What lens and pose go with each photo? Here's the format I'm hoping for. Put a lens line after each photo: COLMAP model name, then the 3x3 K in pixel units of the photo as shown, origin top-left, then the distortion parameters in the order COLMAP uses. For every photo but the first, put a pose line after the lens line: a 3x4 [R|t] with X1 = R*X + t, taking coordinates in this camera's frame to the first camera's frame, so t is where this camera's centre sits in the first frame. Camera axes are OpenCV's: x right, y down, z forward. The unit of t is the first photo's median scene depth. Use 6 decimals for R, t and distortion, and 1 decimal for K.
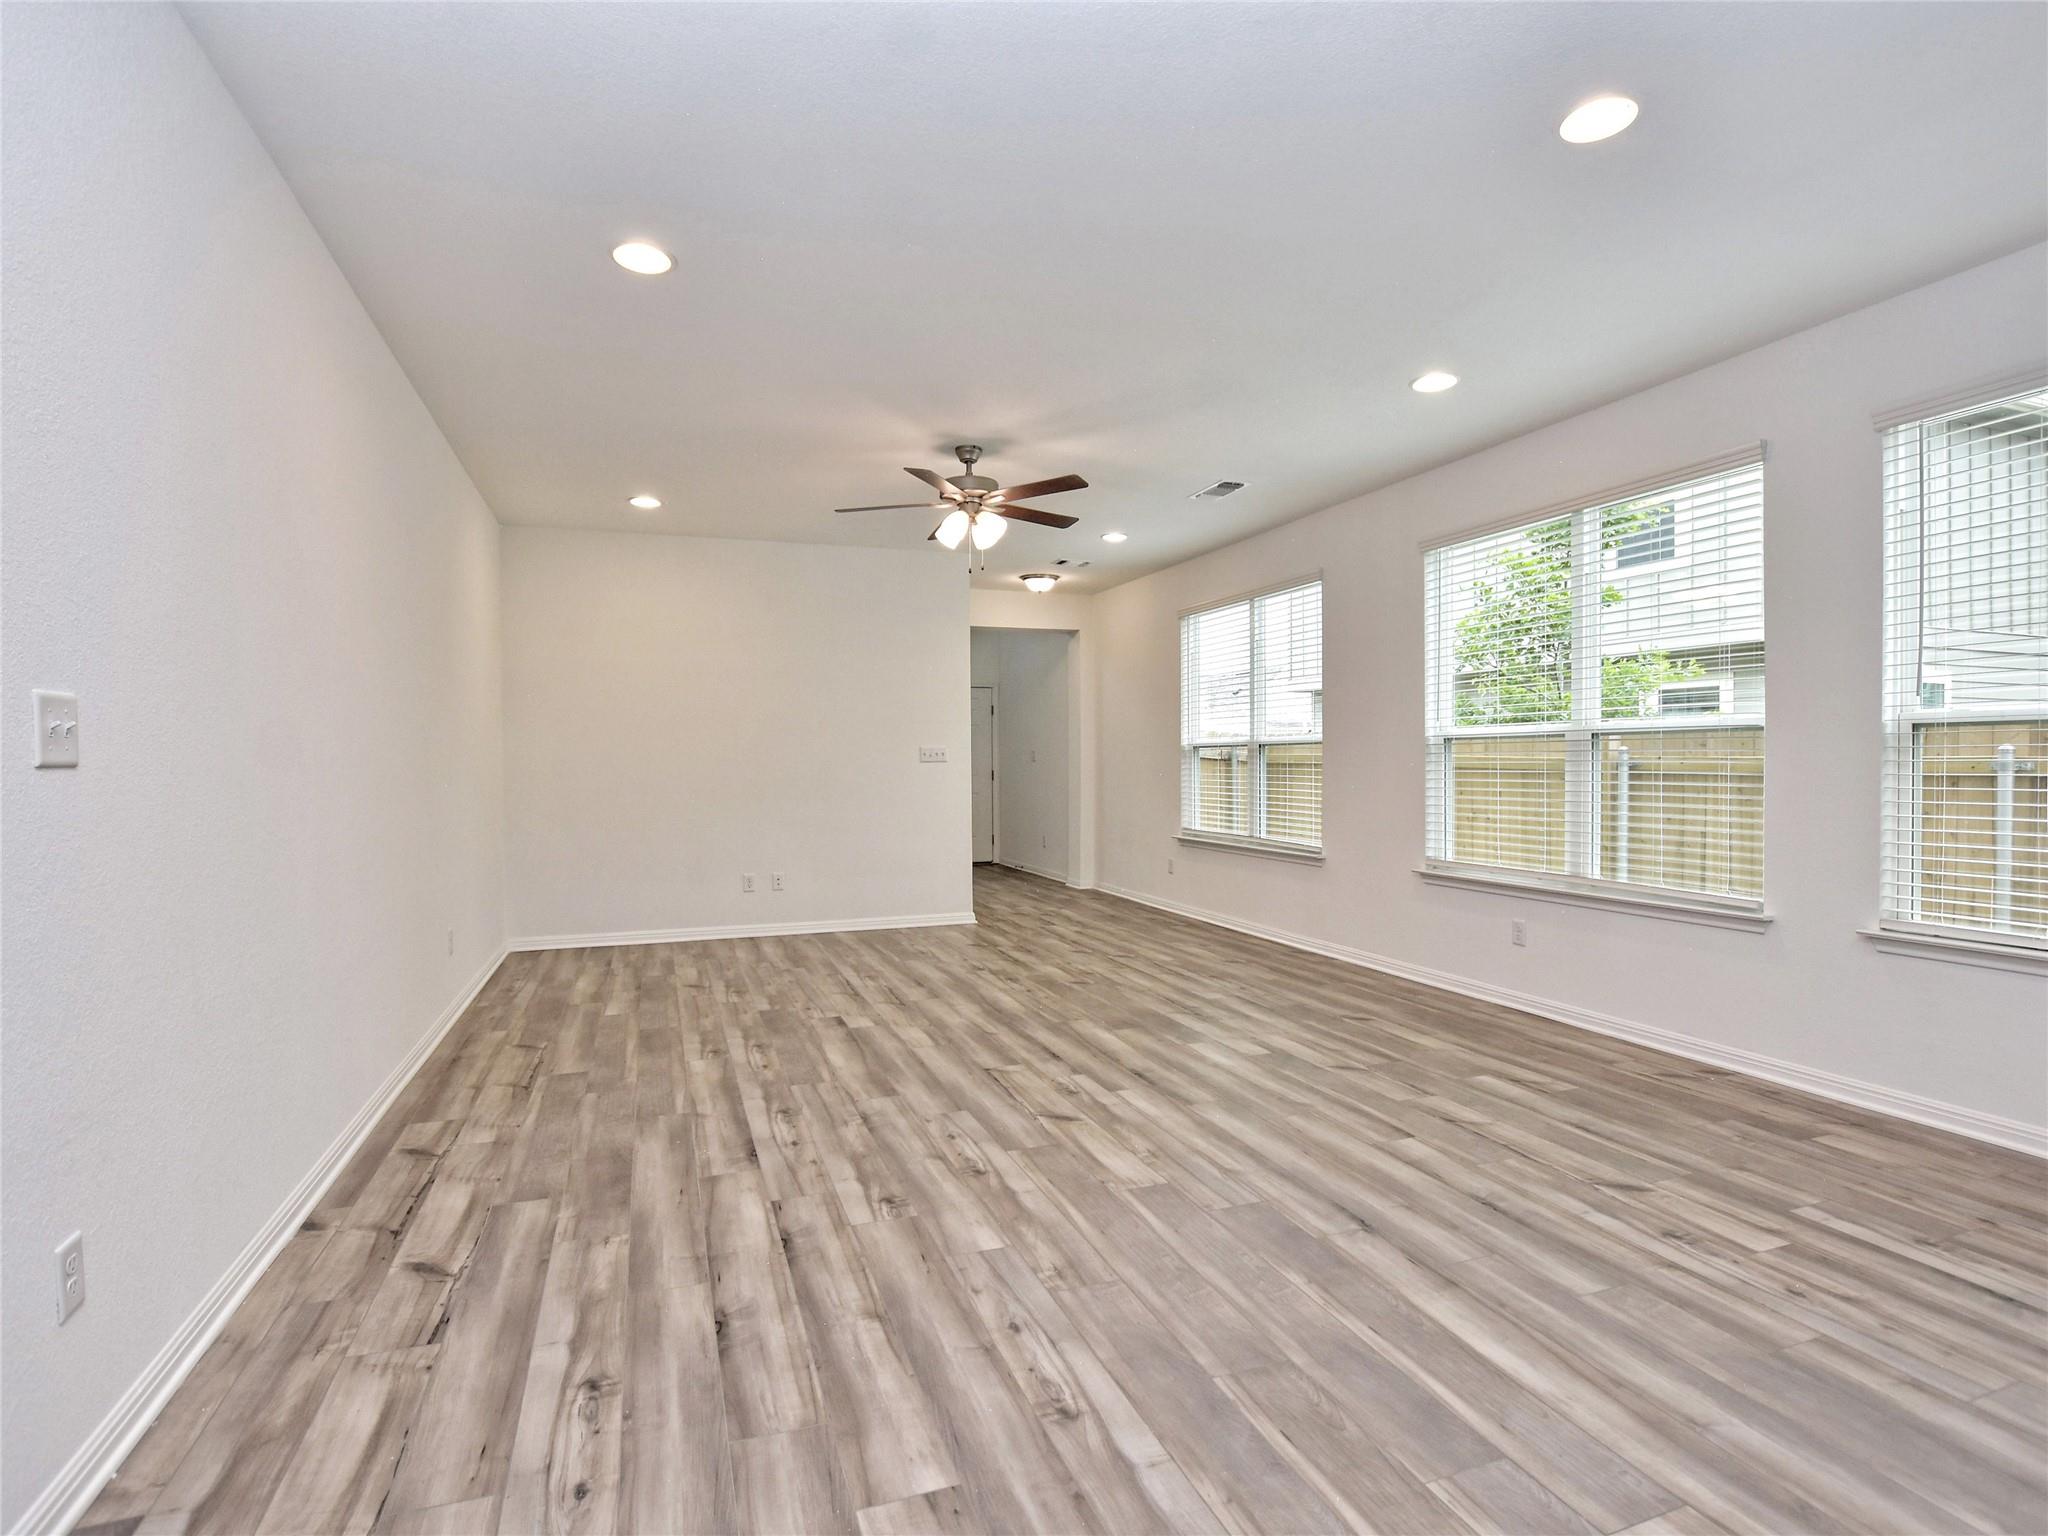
lens RADIAL K [[1021.0, 0, 1014.7], [0, 1021.0, 771.7], [0, 0, 1]] dist [-0.001229, -0.014728]
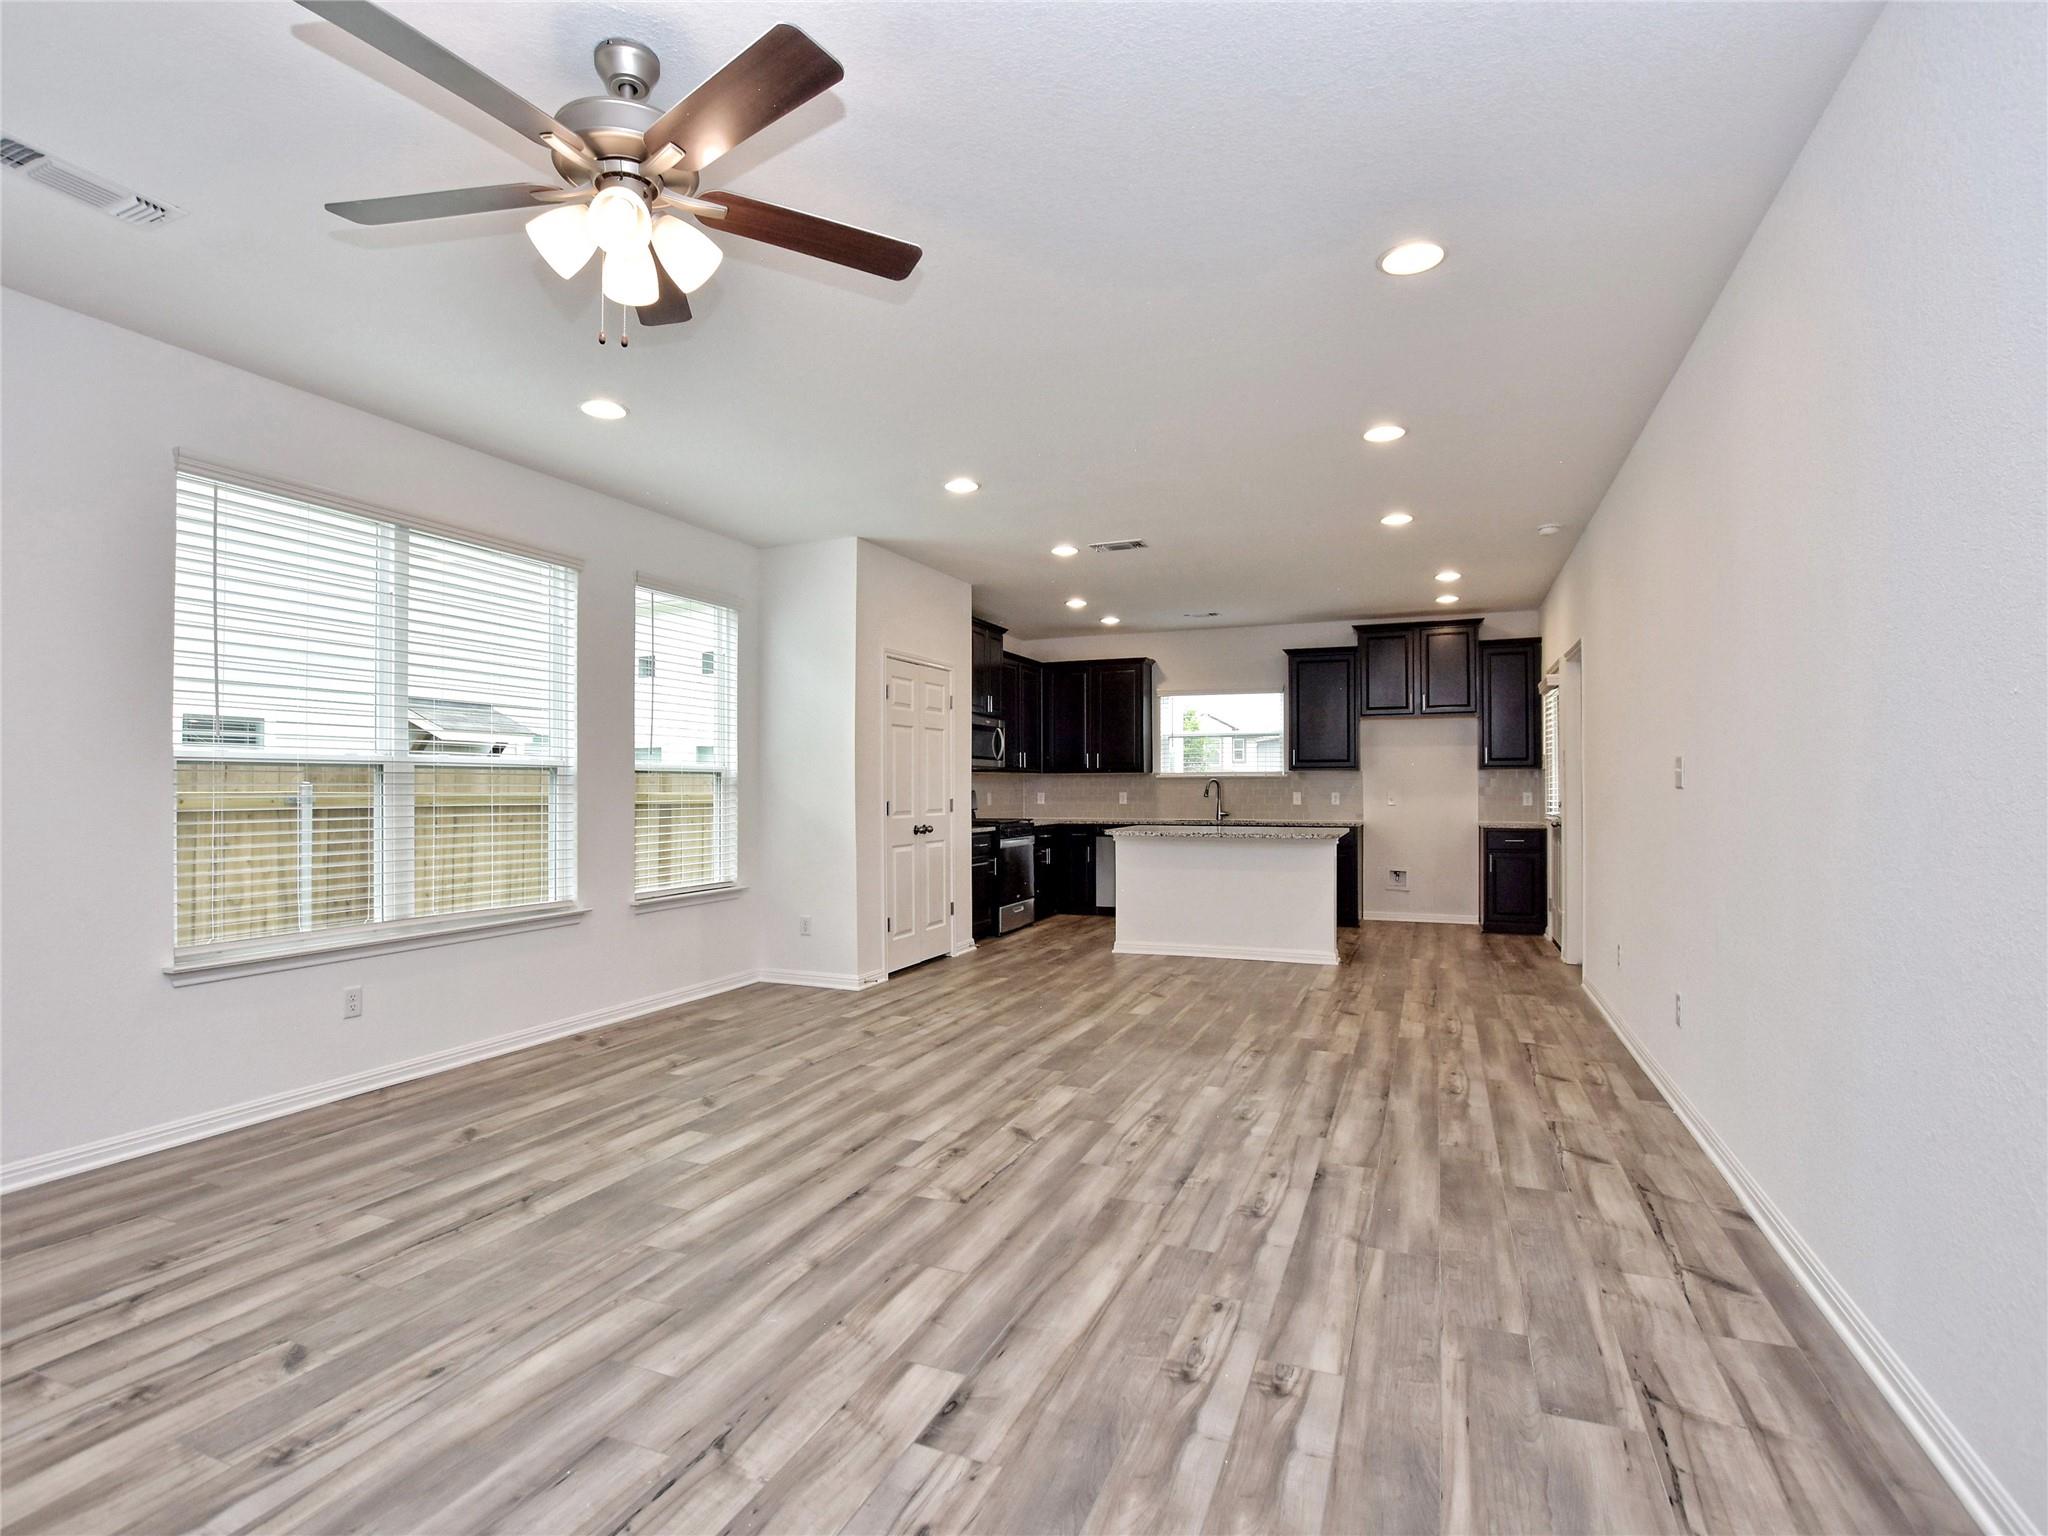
lens RADIAL K [[1021.0, 0, 1014.7], [0, 1021.0, 771.7], [0, 0, 1]] dist [-0.001229, -0.014728]
pose [[-0.743599, 0.020958, 0.668298, -0.619073], [0.012575, 0.999770, -0.017360, -0.010954], [-0.668508, -0.004505, -0.743691, 1.689557]]
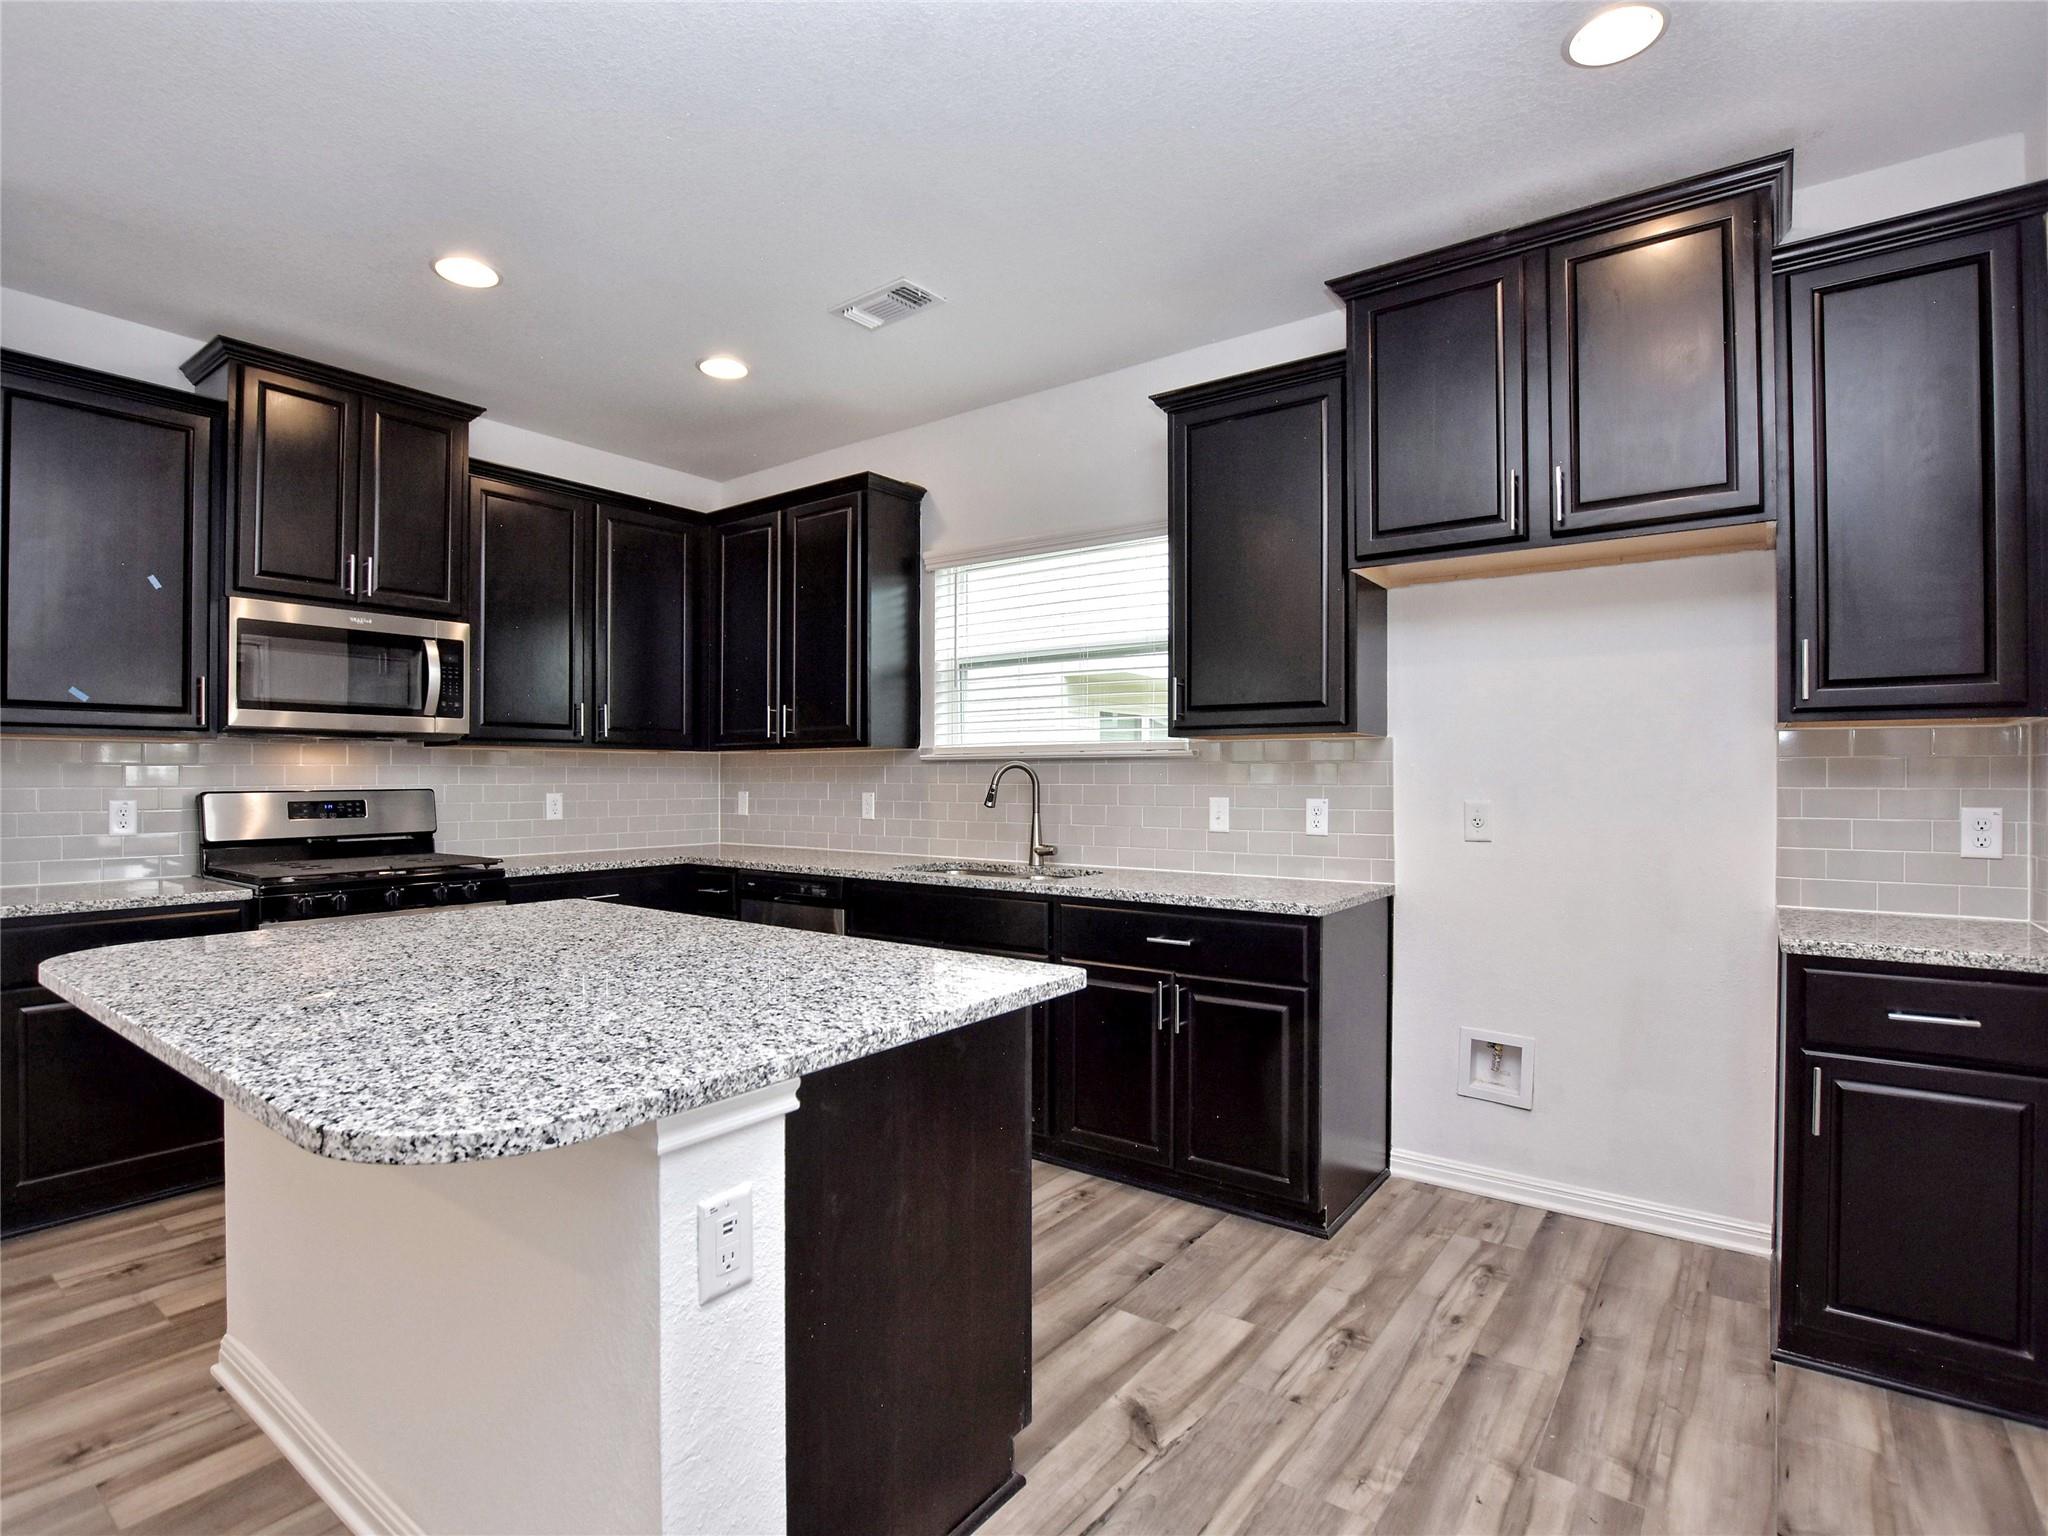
lens RADIAL K [[1021.0, 0, 1014.7], [0, 1021.0, 771.7], [0, 0, 1]] dist [-0.001229, -0.014728]
pose [[-0.533524, 0.013359, 0.845679, -0.473203], [0.010567, 0.999902, -0.009129, -0.011560], [-0.845719, 0.004066, -0.533614, 1.182569]]
